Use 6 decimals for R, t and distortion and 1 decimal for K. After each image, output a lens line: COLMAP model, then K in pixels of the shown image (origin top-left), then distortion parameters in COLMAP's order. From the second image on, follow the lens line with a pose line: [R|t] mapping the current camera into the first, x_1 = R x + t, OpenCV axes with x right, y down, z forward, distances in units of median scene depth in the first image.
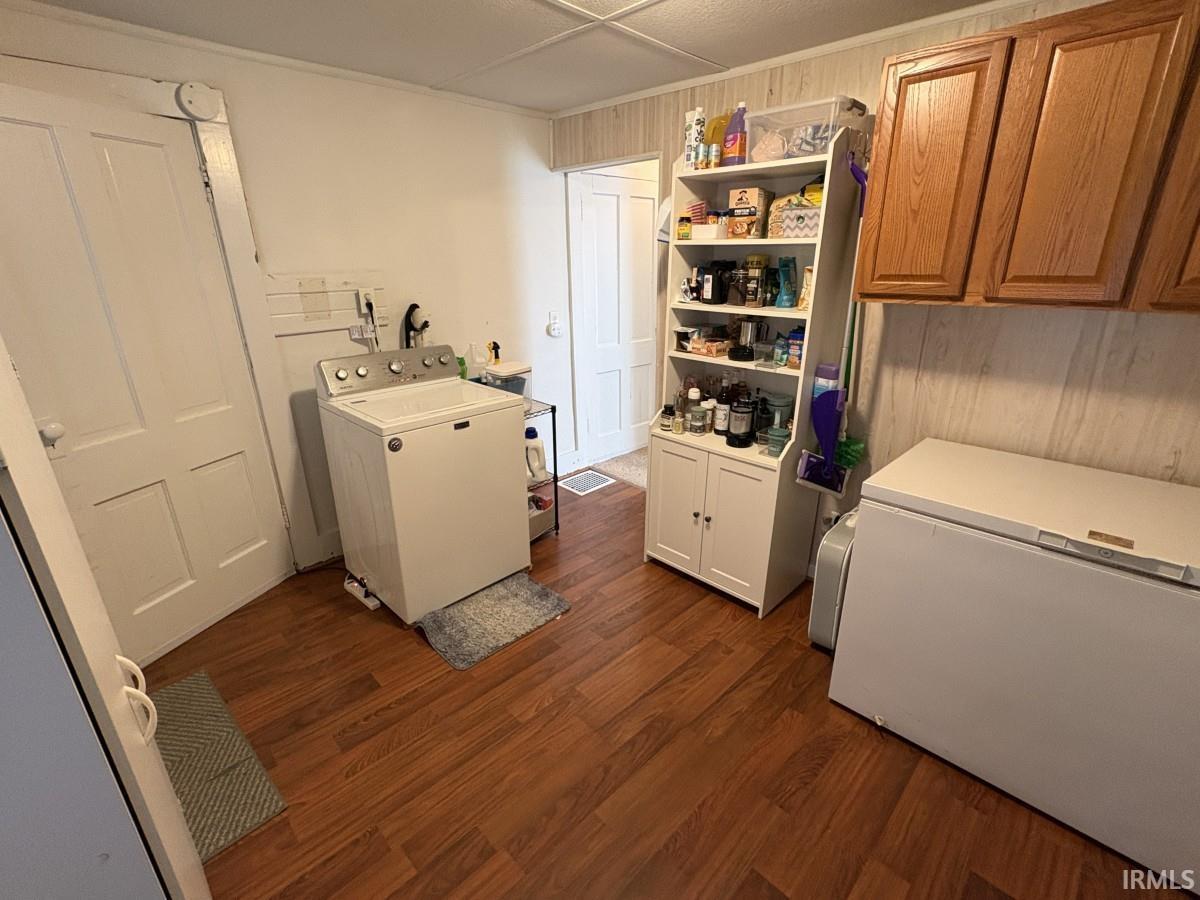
lens RADIAL K [[540.1, 0, 602.4], [0, 540.1, 449.0], [0, 0, 1]] dist [0.001713, -0.000662]
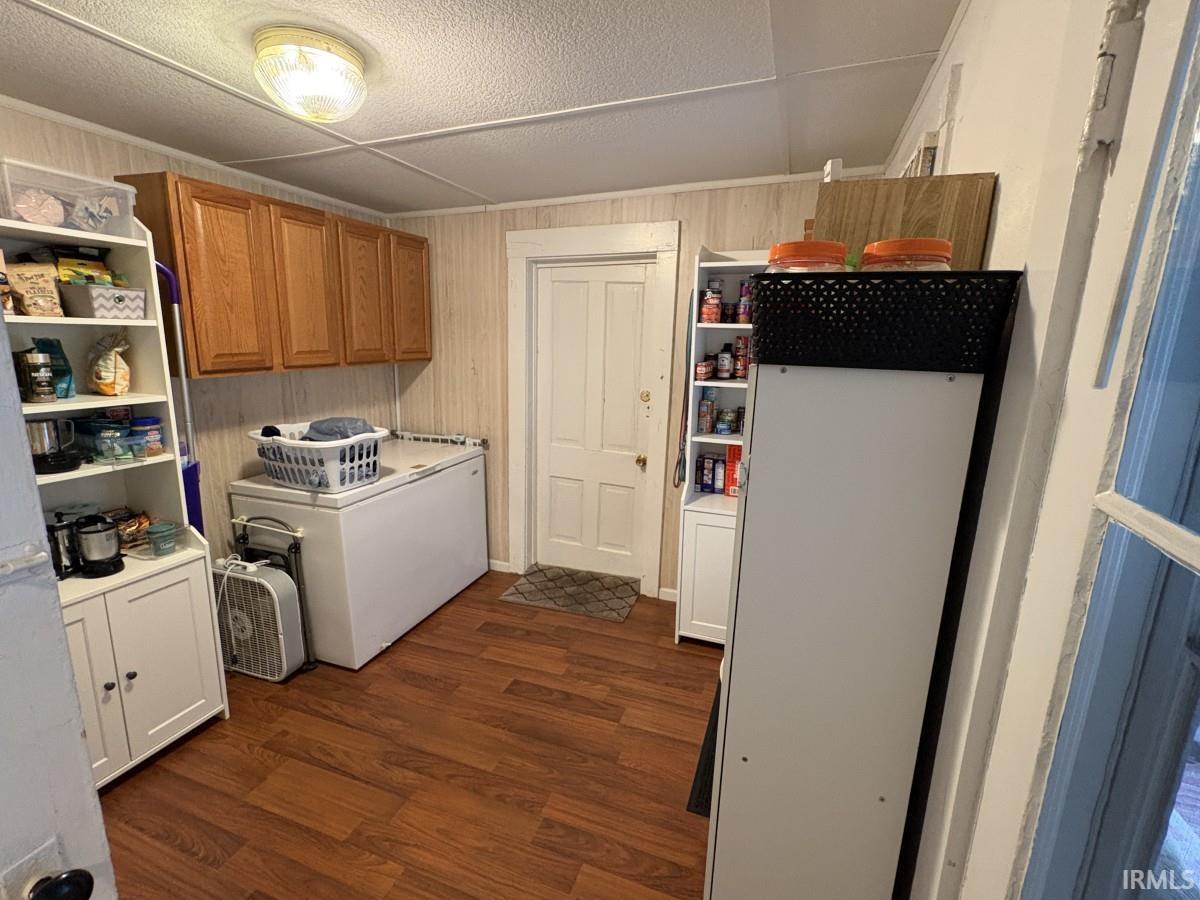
lens RADIAL K [[540.1, 0, 599.5], [0, 540.1, 448.0], [0, 0, 1]] dist [0.001713, -0.000662]
pose [[-0.421246, -0.191626, 0.886471, -0.852866], [0.283523, 0.900612, 0.329411, -0.272820], [-0.861491, 0.390098, -0.325049, 0.702427]]
